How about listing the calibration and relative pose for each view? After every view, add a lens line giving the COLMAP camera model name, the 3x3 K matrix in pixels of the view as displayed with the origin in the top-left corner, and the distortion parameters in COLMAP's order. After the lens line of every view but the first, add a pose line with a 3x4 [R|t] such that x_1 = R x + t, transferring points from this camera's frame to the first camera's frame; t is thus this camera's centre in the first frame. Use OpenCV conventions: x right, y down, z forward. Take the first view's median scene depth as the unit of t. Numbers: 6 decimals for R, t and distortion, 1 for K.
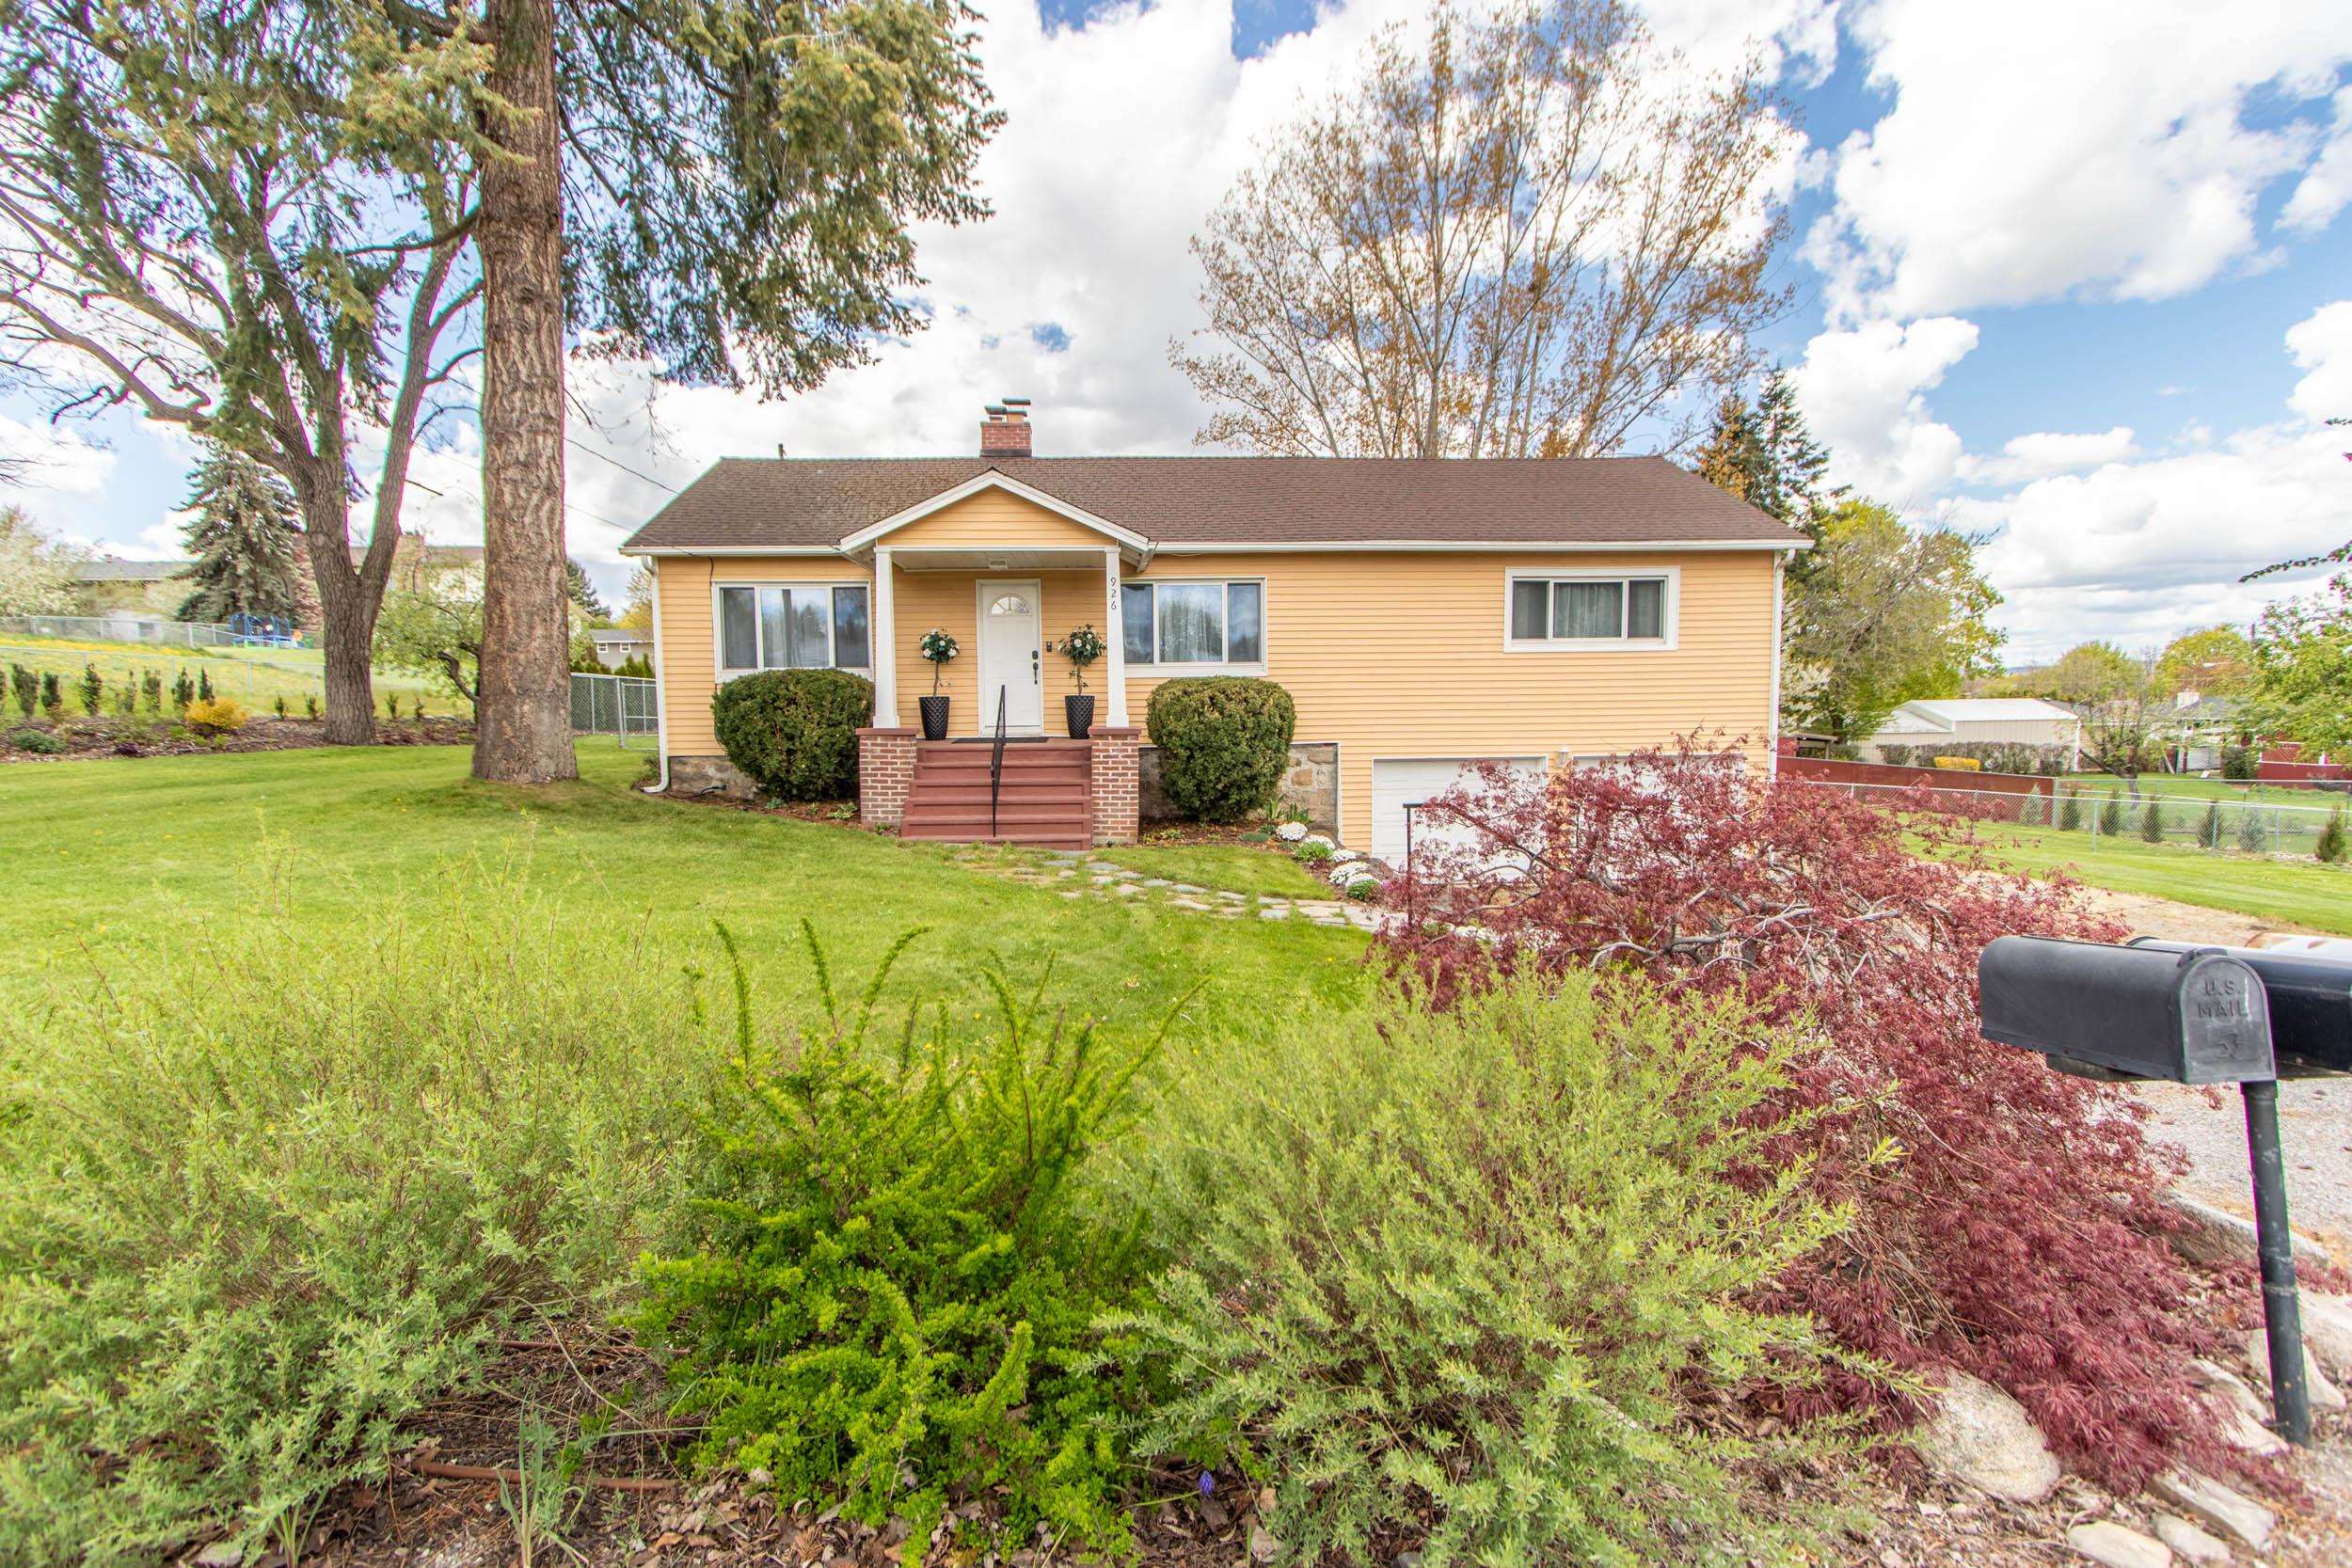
lens RADIAL K [[1079.9, 0, 1159.0], [0, 1079.9, 779.3], [0, 0, 1]] dist [0.012946, -0.003352]
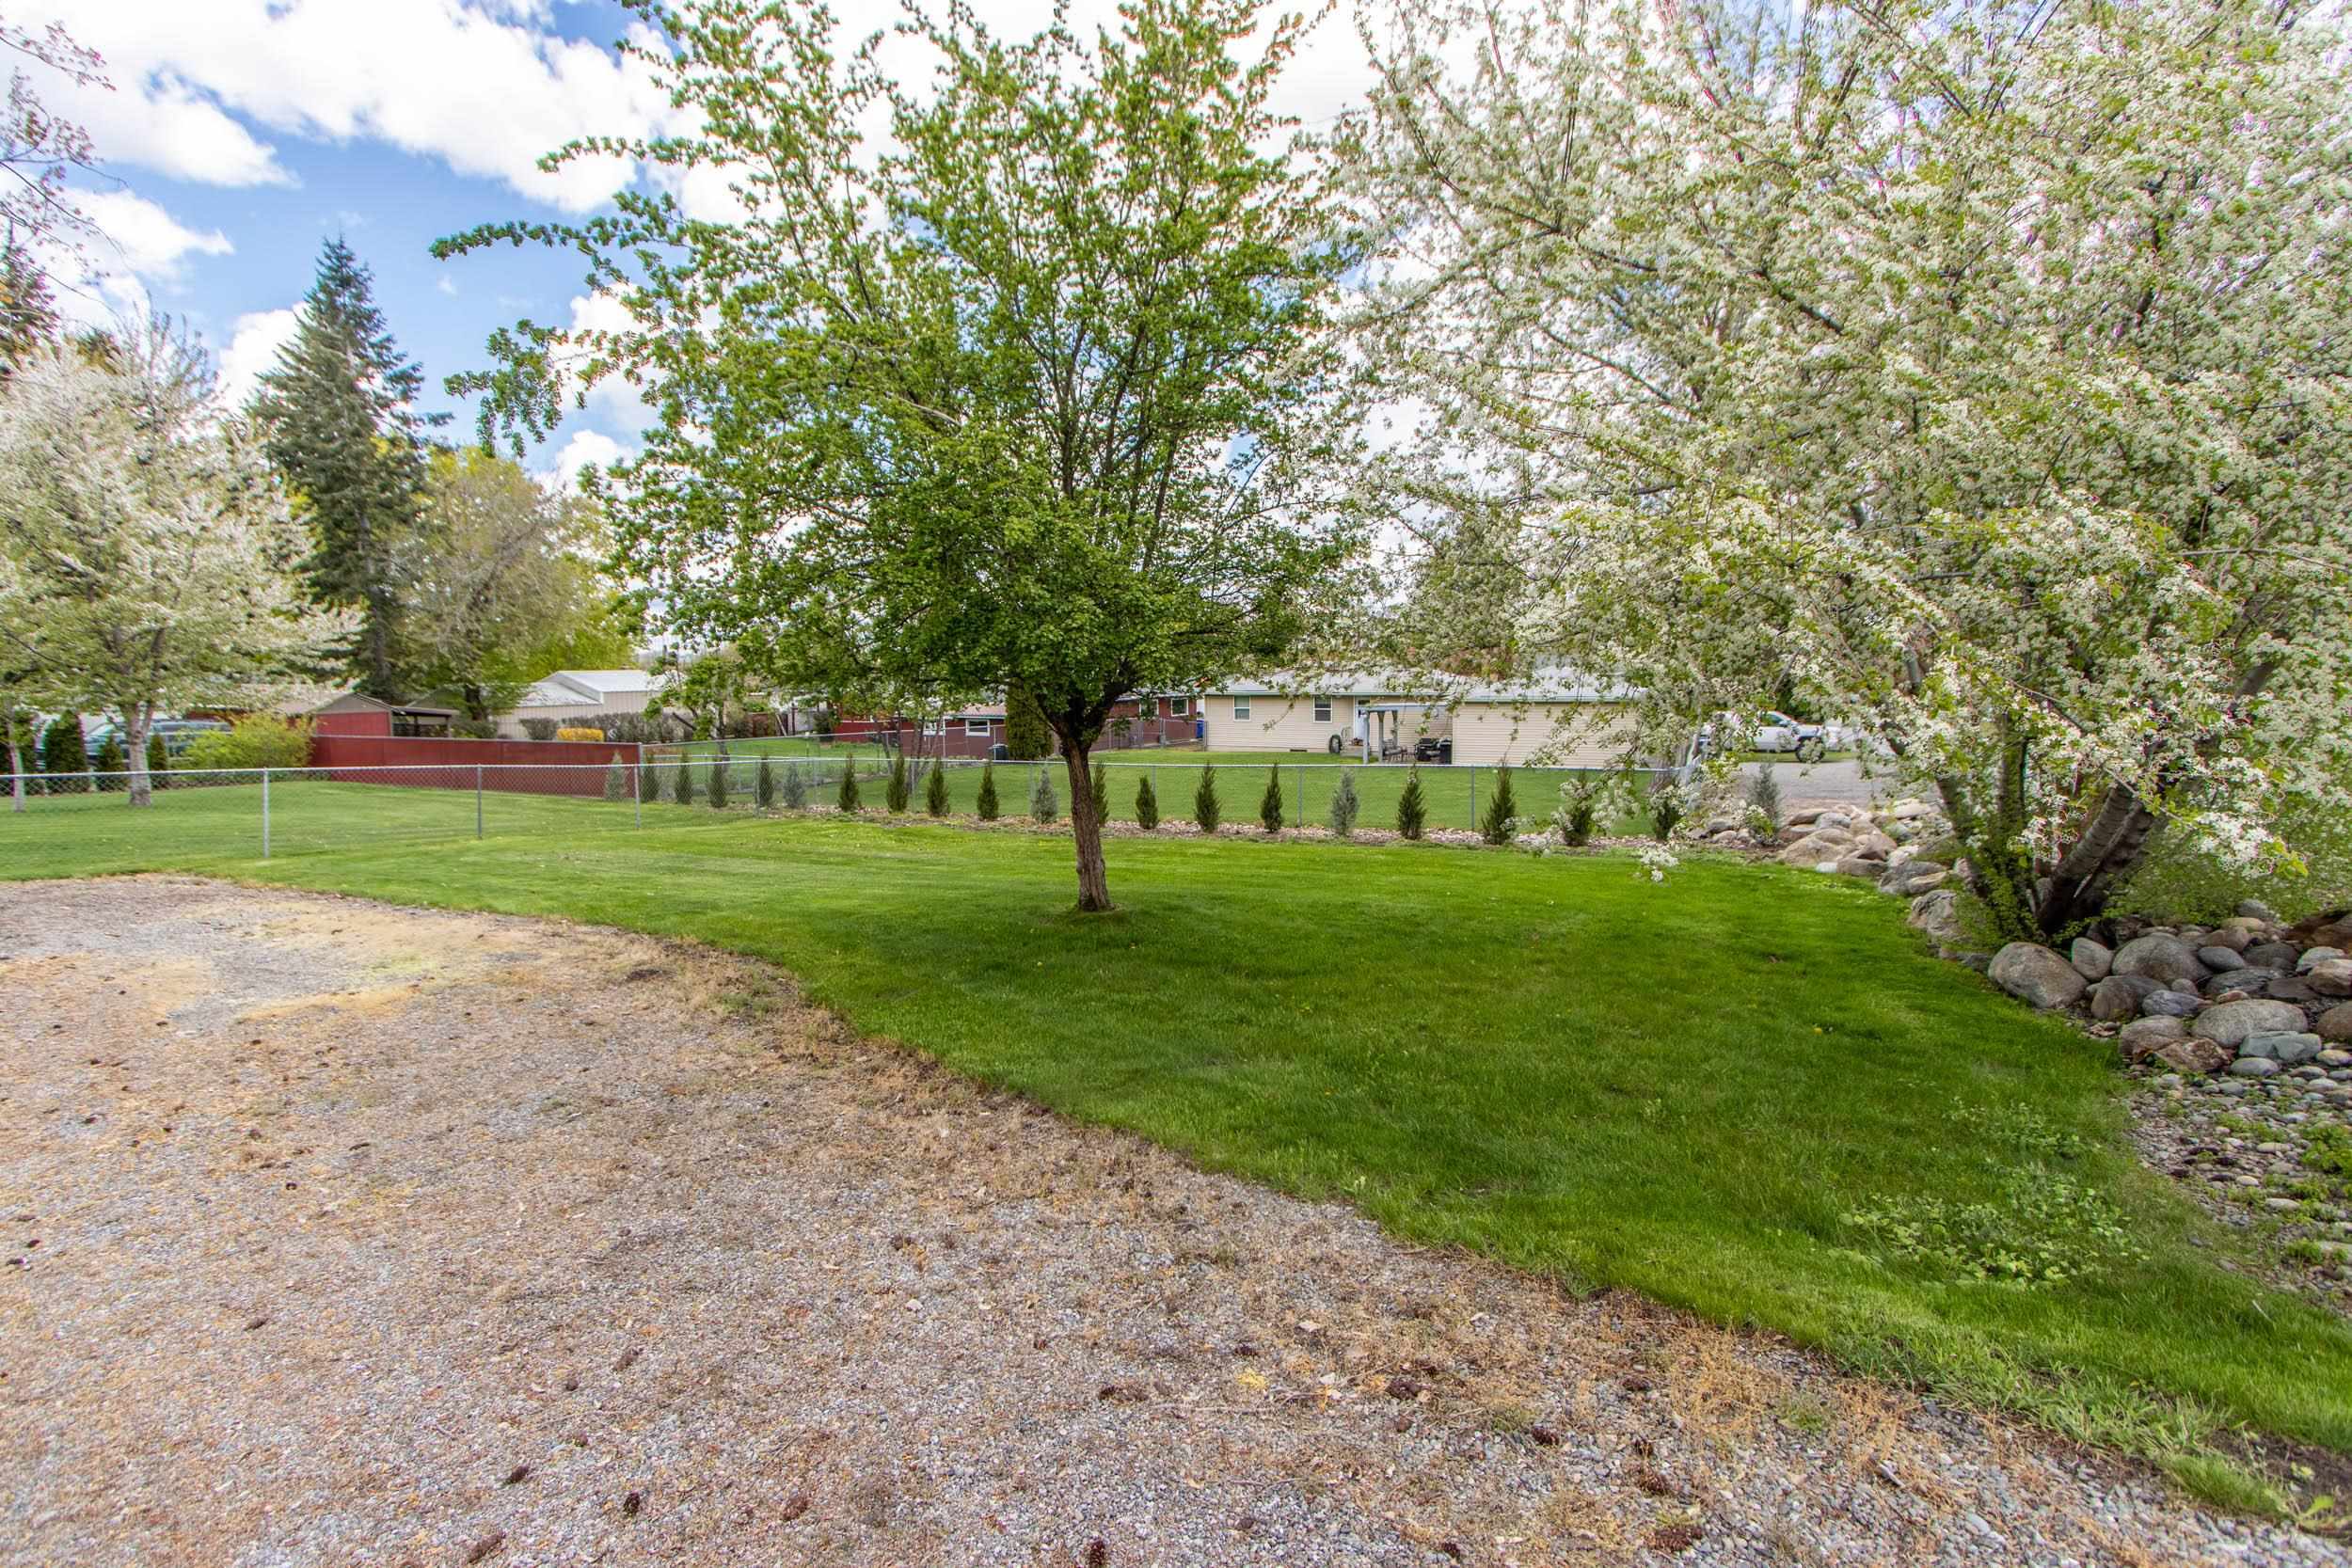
lens RADIAL K [[1079.9, 0, 1159.0], [0, 1079.9, 779.3], [0, 0, 1]] dist [0.012946, -0.003352]
pose [[0.491677, -0.081414, 0.866963, 0.552165], [0.068434, 0.996153, 0.054735, 0.017450], [-0.868084, 0.032418, 0.495357, 0.404433]]
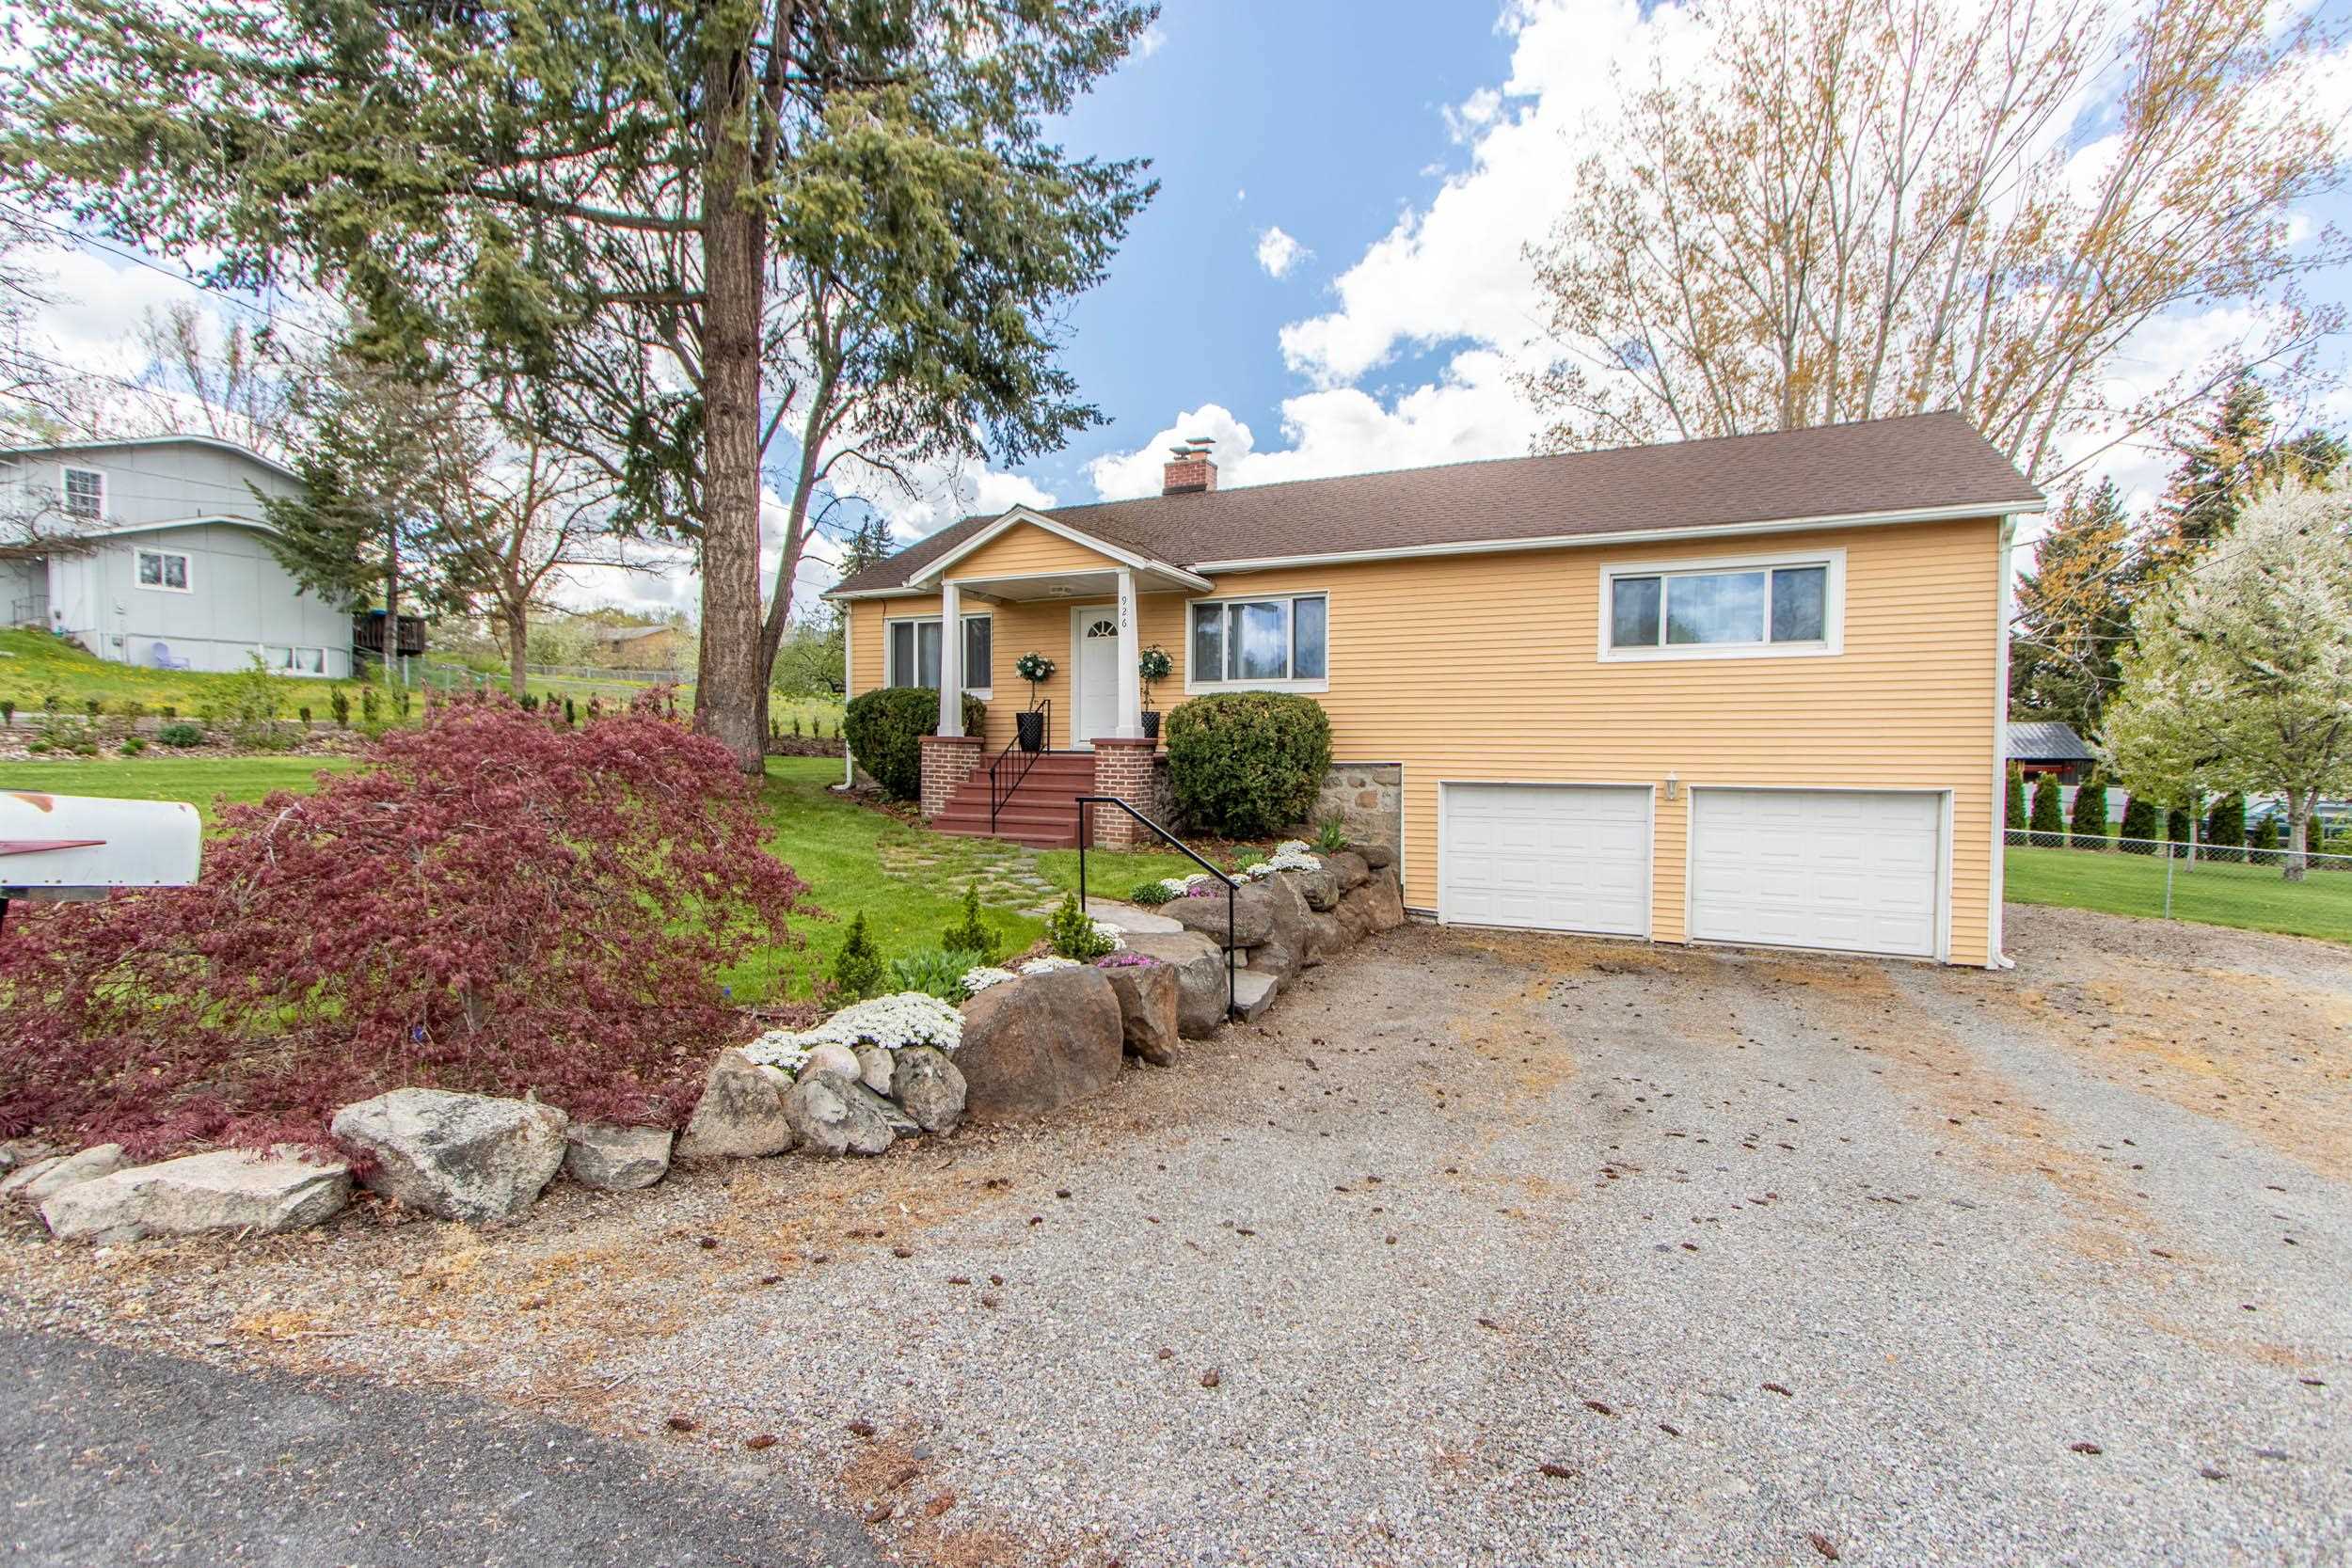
lens RADIAL K [[1077.2, 0, 1155.4], [0, 1077.2, 780.8], [0, 0, 1]] dist [0.010370, -0.003808]
pose [[0.877724, 0.030654, -0.478184, 0.422774], [-0.049367, 0.998426, -0.026610, 0.016433], [0.476616, 0.046963, 0.877856, 0.085491]]
